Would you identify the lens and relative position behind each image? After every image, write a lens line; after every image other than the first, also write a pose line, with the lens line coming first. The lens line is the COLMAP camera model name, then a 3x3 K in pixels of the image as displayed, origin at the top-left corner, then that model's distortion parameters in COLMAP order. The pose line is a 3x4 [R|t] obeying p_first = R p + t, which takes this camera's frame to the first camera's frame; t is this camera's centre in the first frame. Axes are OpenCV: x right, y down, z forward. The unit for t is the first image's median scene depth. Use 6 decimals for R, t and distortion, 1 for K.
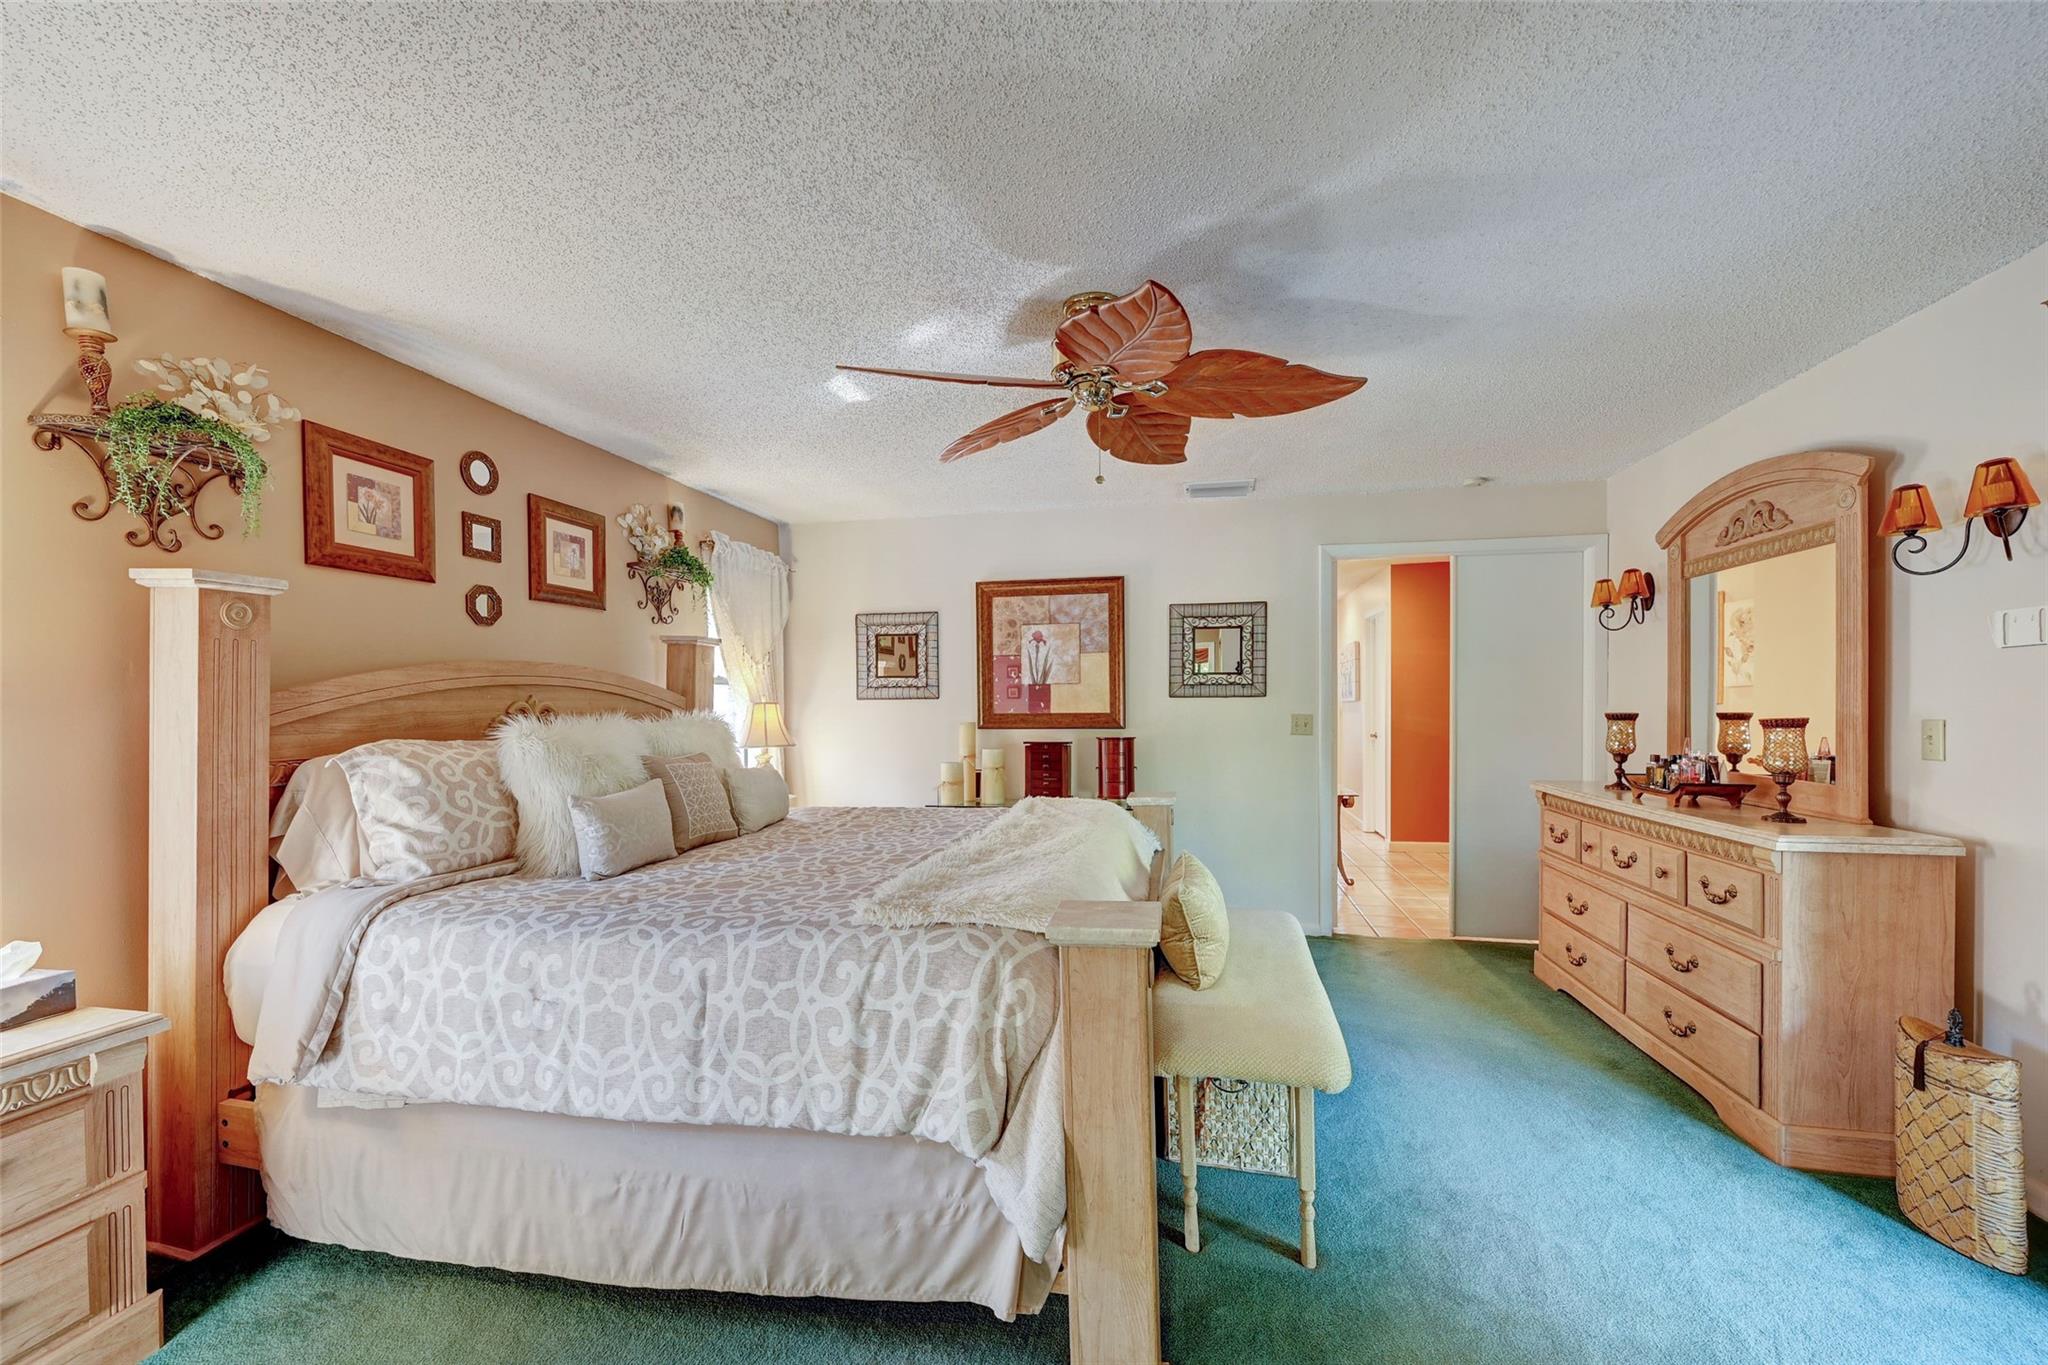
lens RADIAL K [[816.7, 0, 1017.5], [0, 816.7, 710.5], [0, 0, 1]] dist [-0.001343, 0.000310]
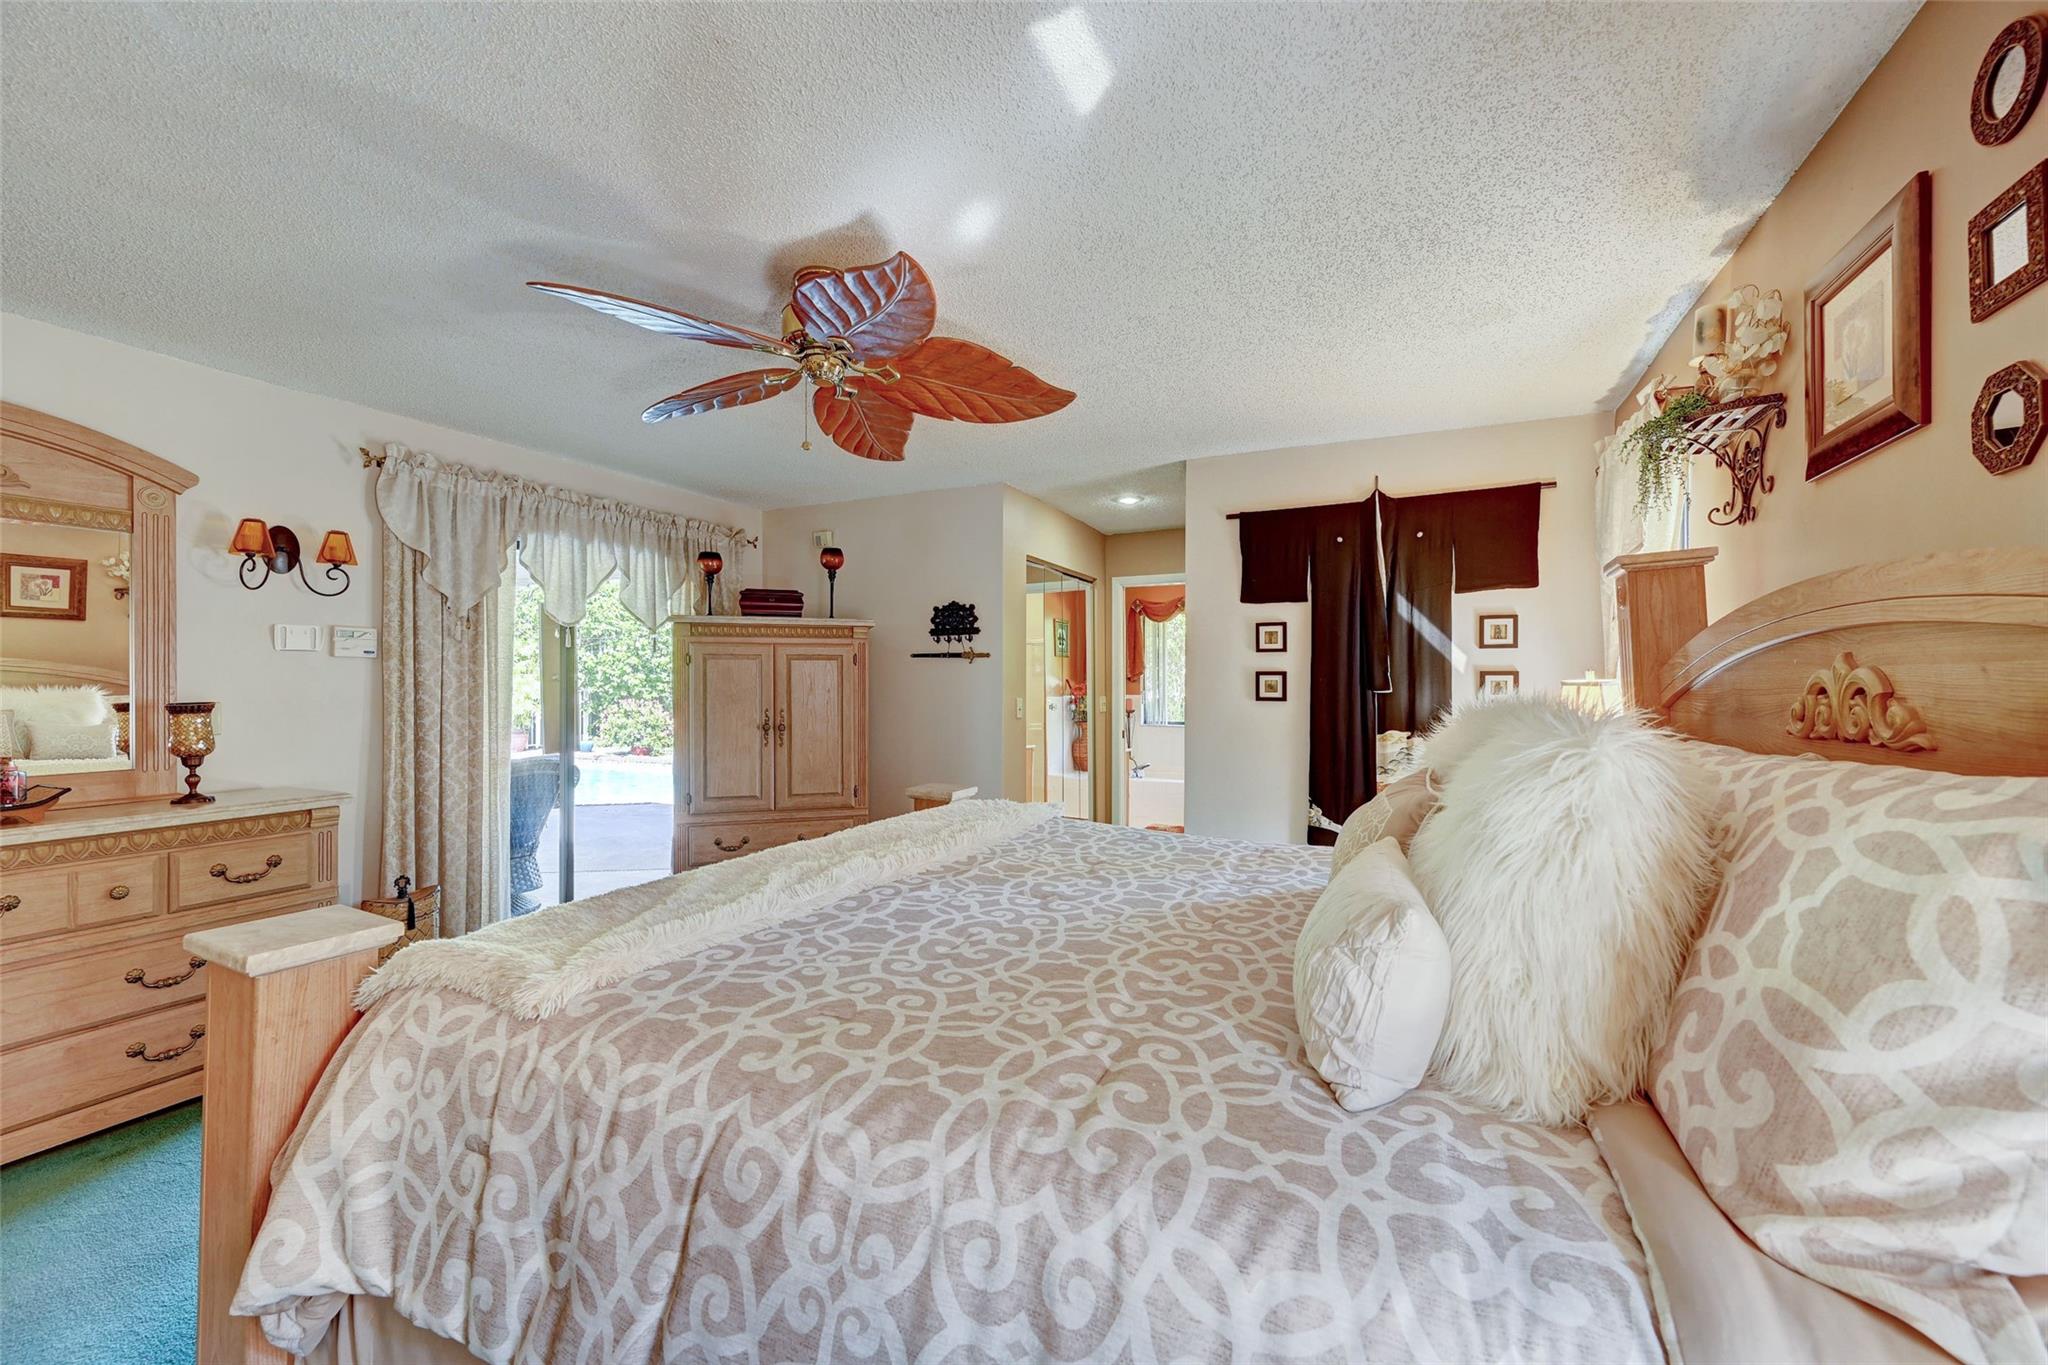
lens RADIAL K [[816.7, 0, 1023.4], [0, 816.7, 677.8], [0, 0, 1]] dist [-0.001343, 0.000310]
pose [[-0.974449, 0.008986, 0.224431, -0.245251], [0.008649, 0.999960, -0.002485, -0.007912], [-0.224444, -0.000481, -0.974487, 1.324172]]
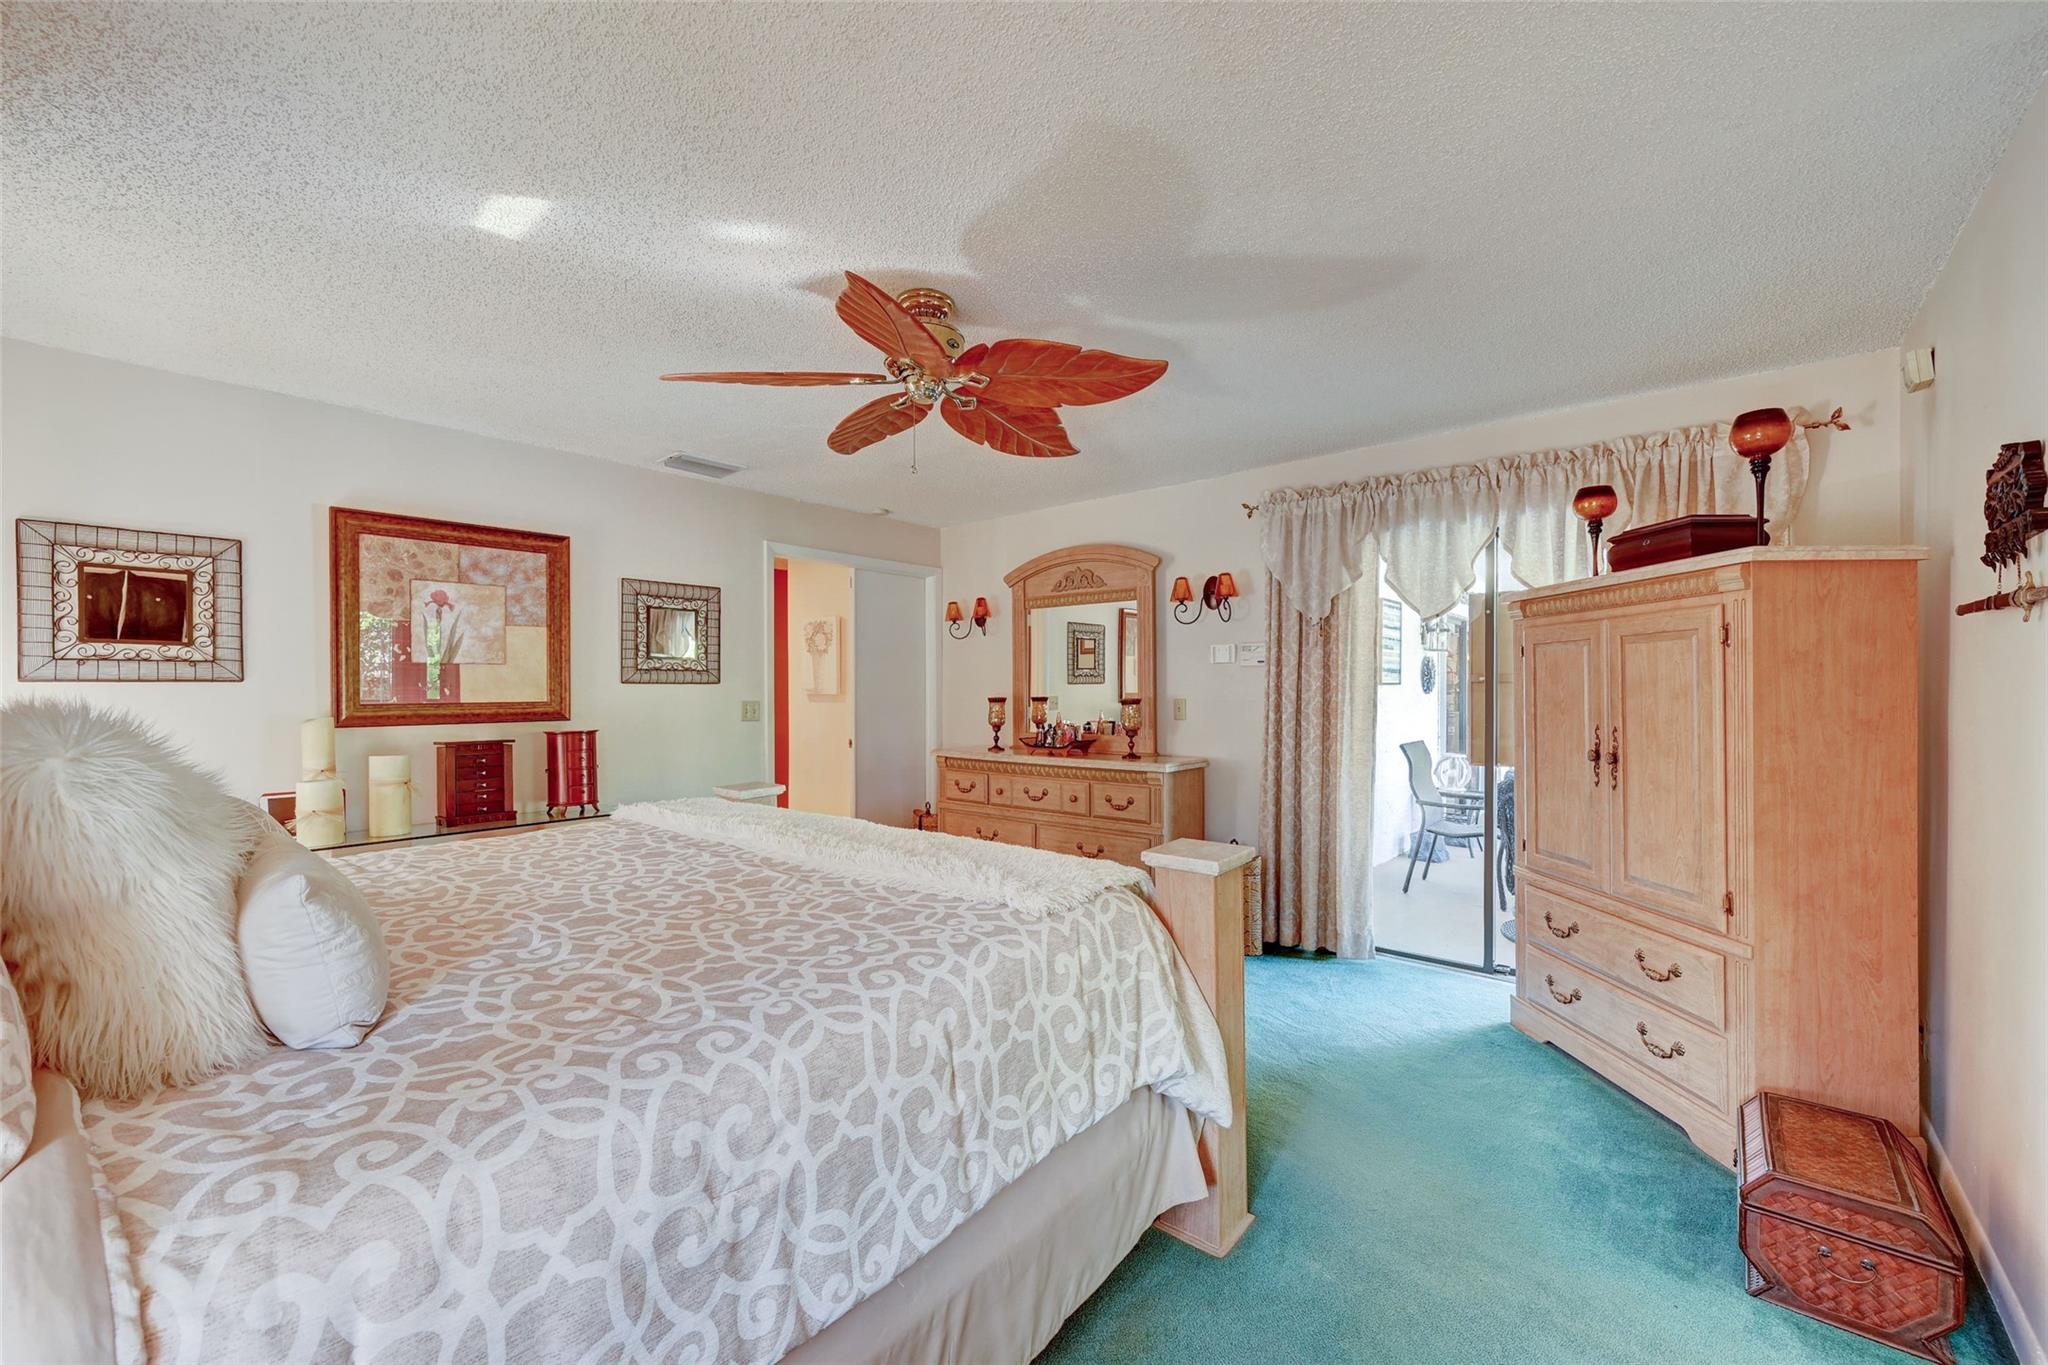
lens RADIAL K [[816.7, 0, 1004.9], [0, 816.7, 693.5], [0, 0, 1]] dist [-0.001343, 0.000310]
pose [[0.484790, 0.000078, 0.874631, -0.531048], [0.007292, 0.999965, -0.004131, 0.002365], [-0.874600, 0.008380, 0.484772, 0.291587]]
